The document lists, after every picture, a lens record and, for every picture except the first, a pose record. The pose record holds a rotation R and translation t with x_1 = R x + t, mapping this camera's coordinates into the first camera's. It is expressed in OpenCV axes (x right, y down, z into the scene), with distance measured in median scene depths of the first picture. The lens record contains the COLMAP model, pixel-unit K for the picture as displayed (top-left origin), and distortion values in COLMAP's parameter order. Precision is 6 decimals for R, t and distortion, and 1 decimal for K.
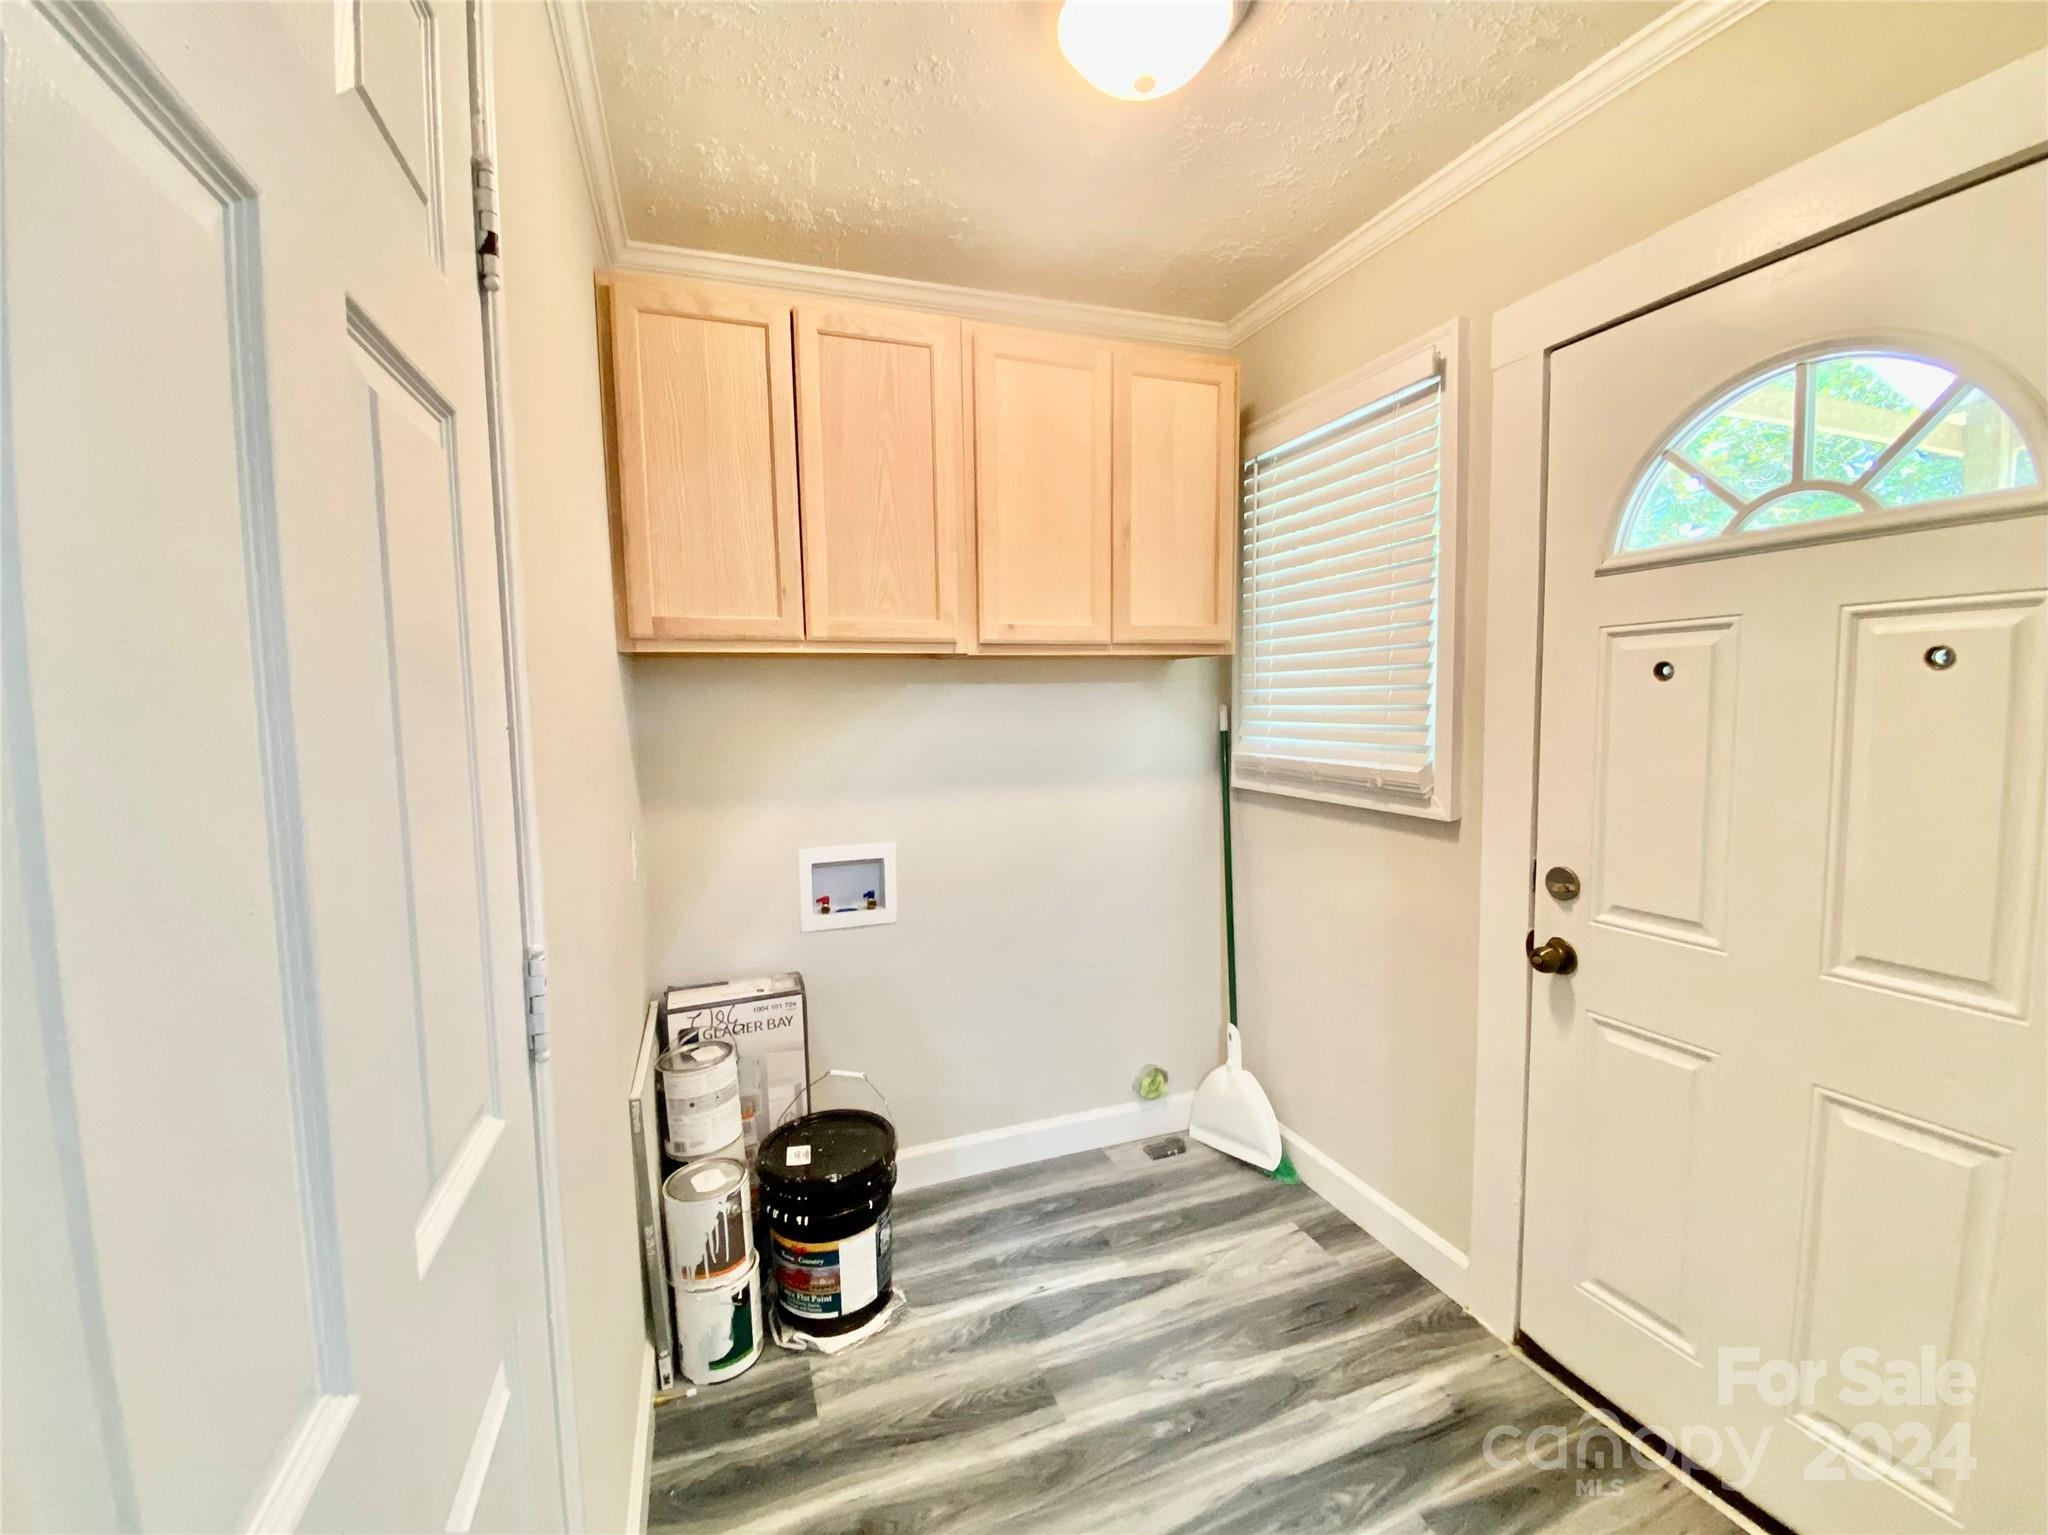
lens RADIAL K [[852.0, 0, 1017.4], [0, 852.0, 761.6], [0, 0, 1]] dist [0.028058, -0.023362]
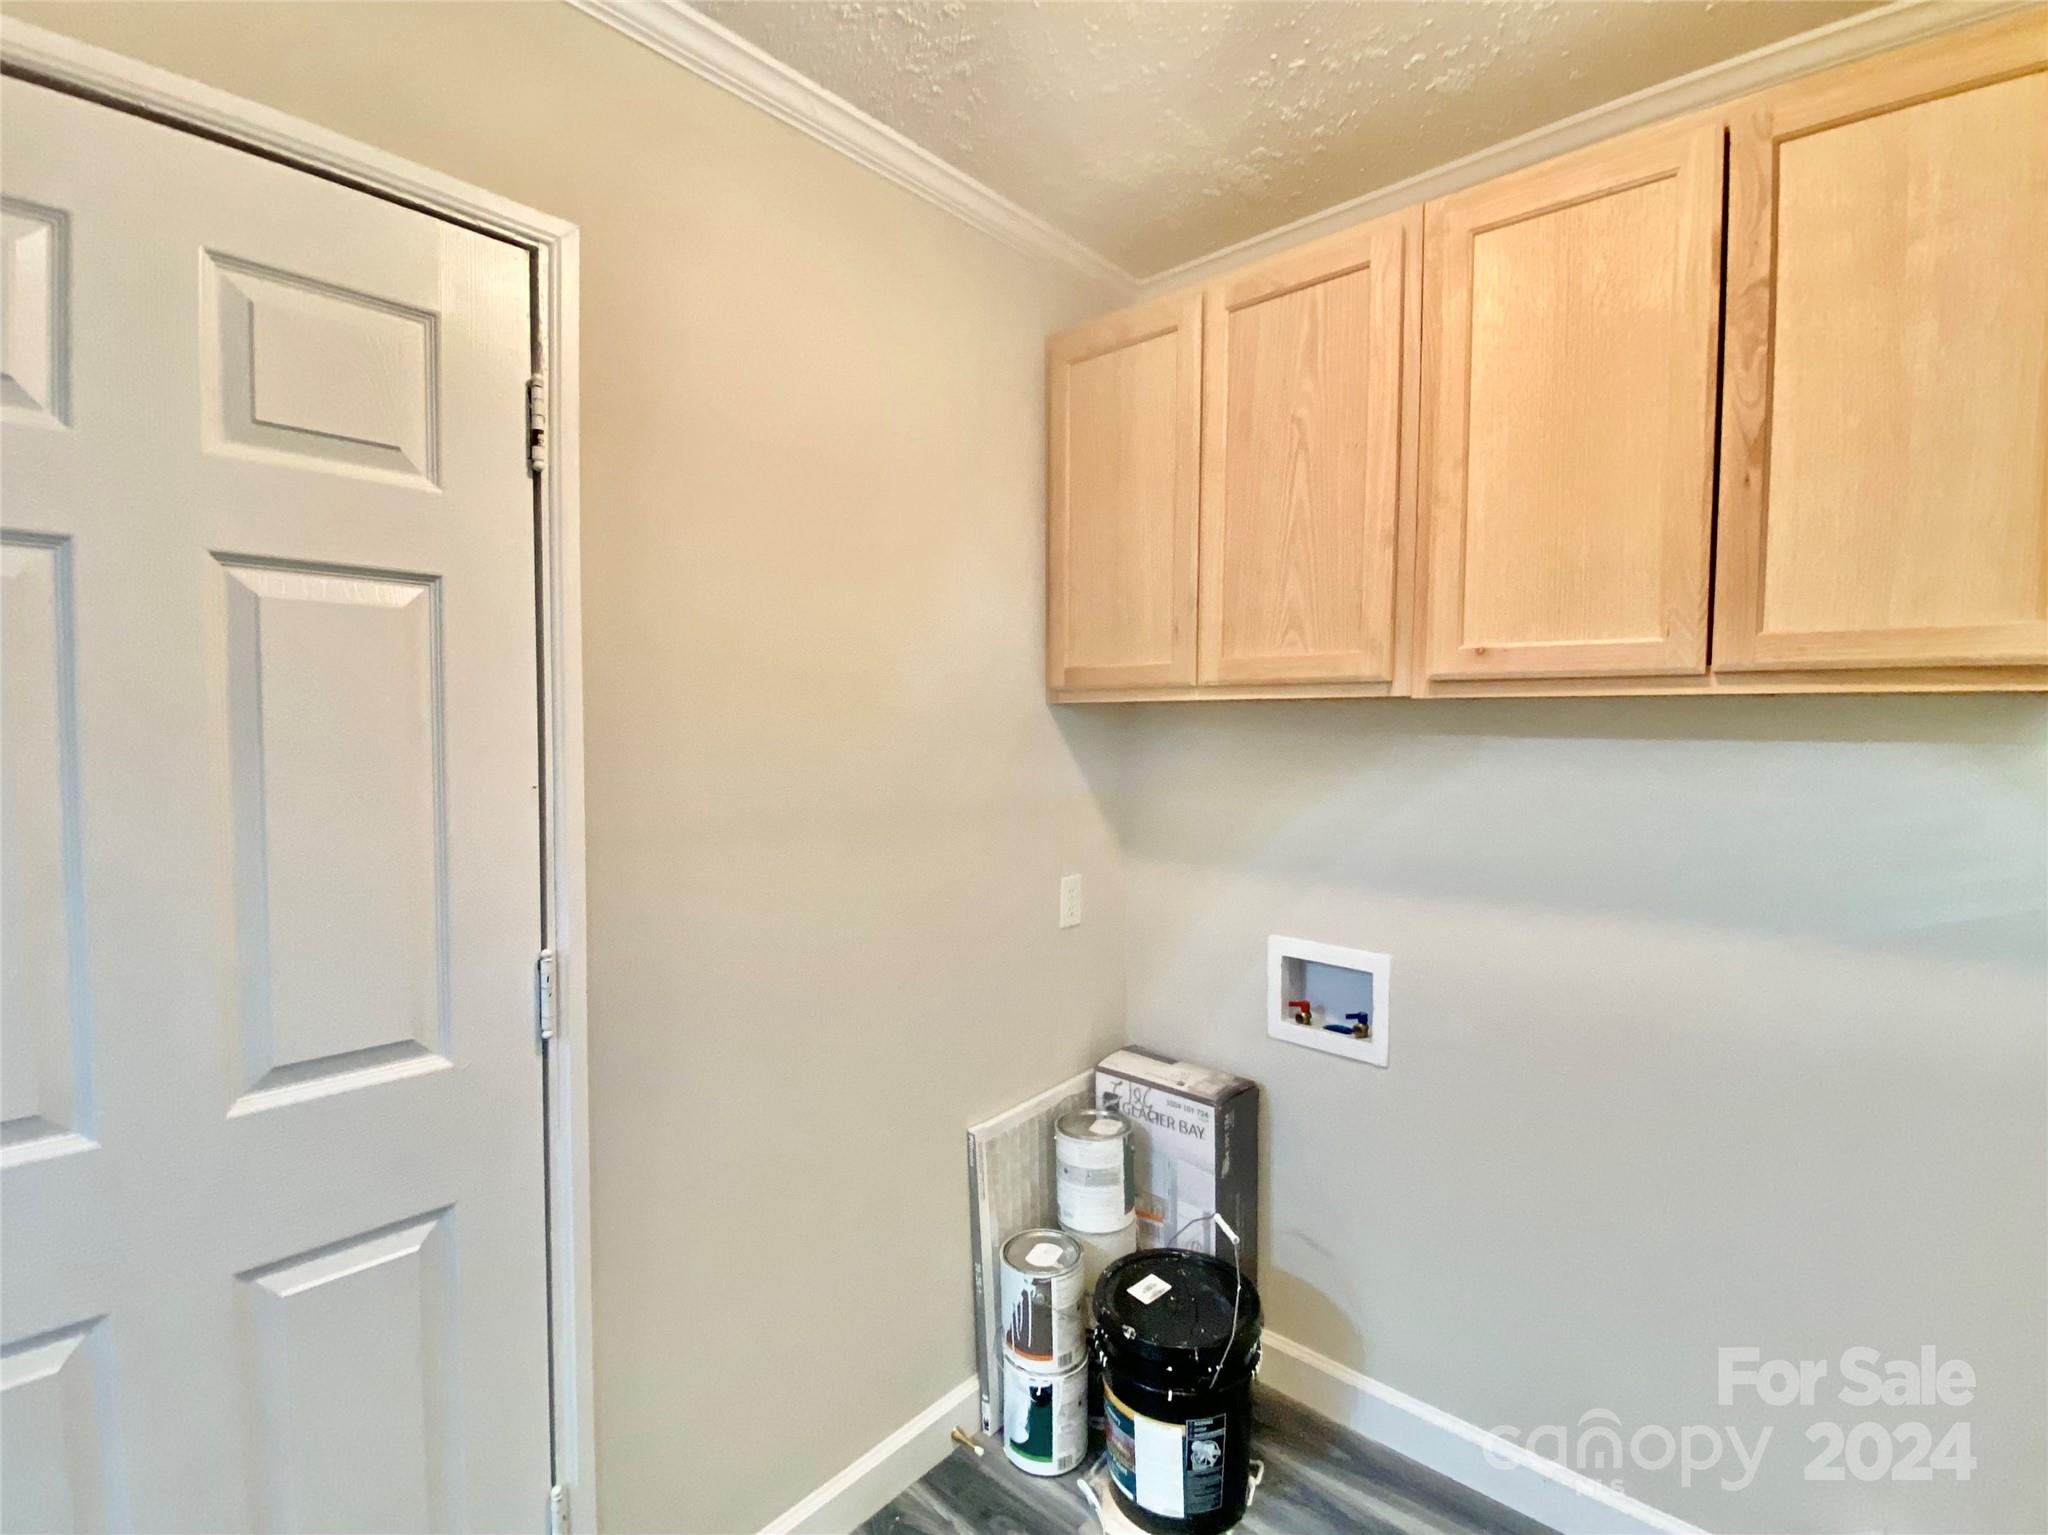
lens RADIAL K [[914.4, 0, 1026.0], [0, 914.4, 753.6], [0, 0, 1]] dist [0.001039, -0.000323]
pose [[0.469373, 0.052753, -0.881423, 0.437871], [-0.078201, 0.996775, 0.018014, -0.073200], [0.879530, 0.060473, 0.471985, 0.412044]]
